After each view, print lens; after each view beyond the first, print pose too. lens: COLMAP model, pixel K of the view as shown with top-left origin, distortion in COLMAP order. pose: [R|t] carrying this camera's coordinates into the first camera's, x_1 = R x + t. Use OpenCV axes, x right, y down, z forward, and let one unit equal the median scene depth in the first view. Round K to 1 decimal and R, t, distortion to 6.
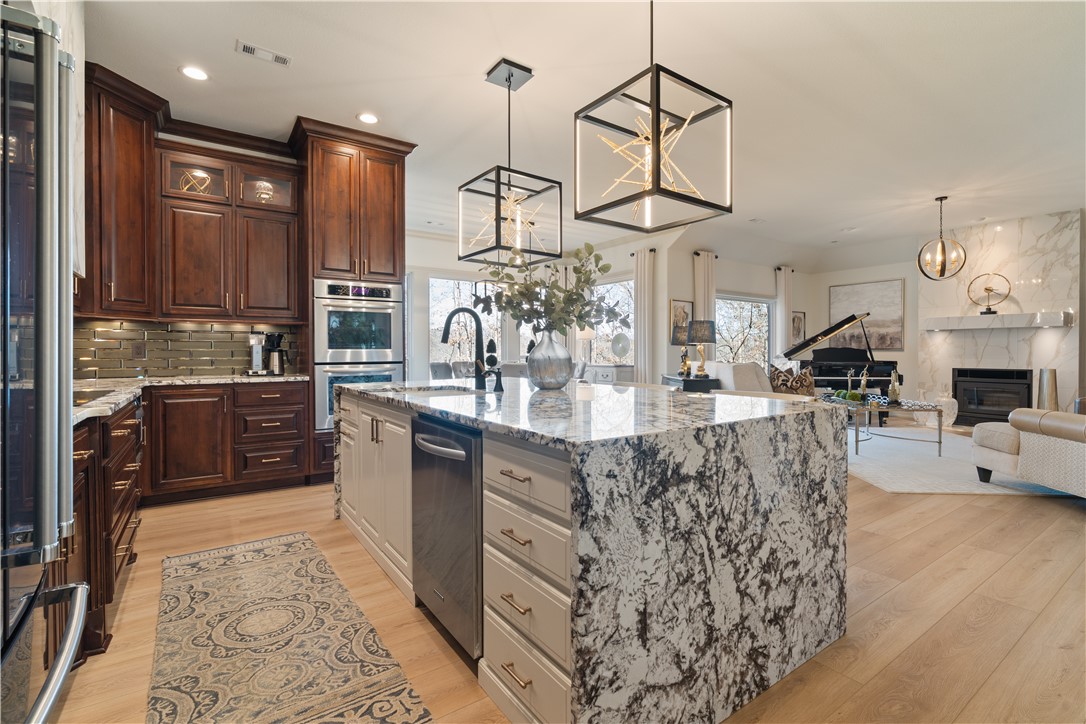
lens RADIAL K [[491.1, 0, 543.7], [0, 491.1, 357.6], [0, 0, 1]] dist [-0.006728, 0.000114]
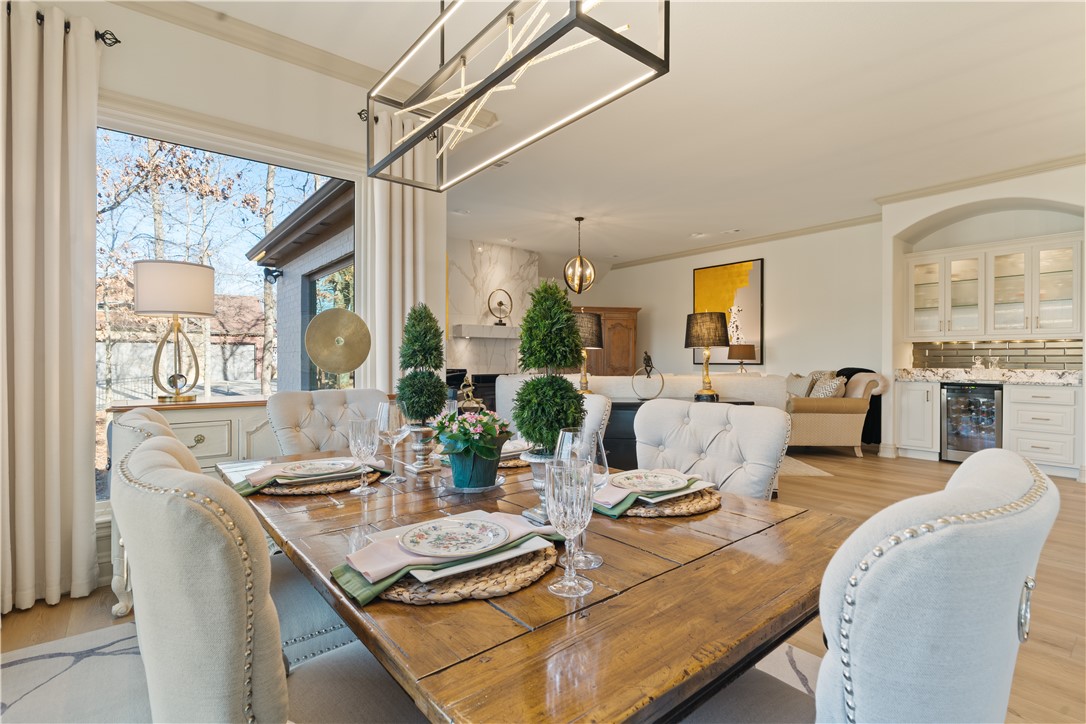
lens RADIAL K [[514.2, 0, 543.0], [0, 514.2, 362.0], [0, 0, 1]] dist [-0.000235, -0.000038]
pose [[-0.075742, -0.006634, 0.997105, -0.274252], [0.008940, 0.999933, 0.007332, -0.012537], [-0.997087, 0.009470, -0.075677, 0.982107]]
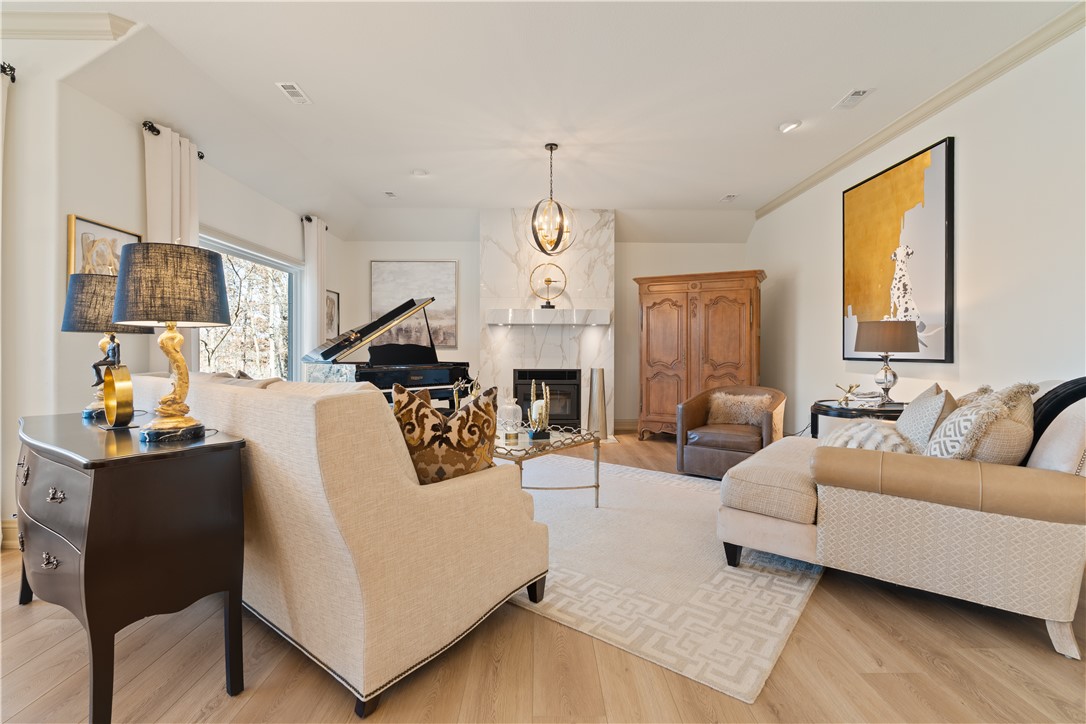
lens RADIAL K [[495.3, 0, 547.3], [0, 495.3, 346.5], [0, 0, 1]] dist [-0.003092, -0.000025]
pose [[0.552303, 0.006568, 0.833617, 0.149518], [0.007076, 0.999896, -0.012566, -0.007384], [-0.833613, 0.012839, 0.552199, 0.493498]]
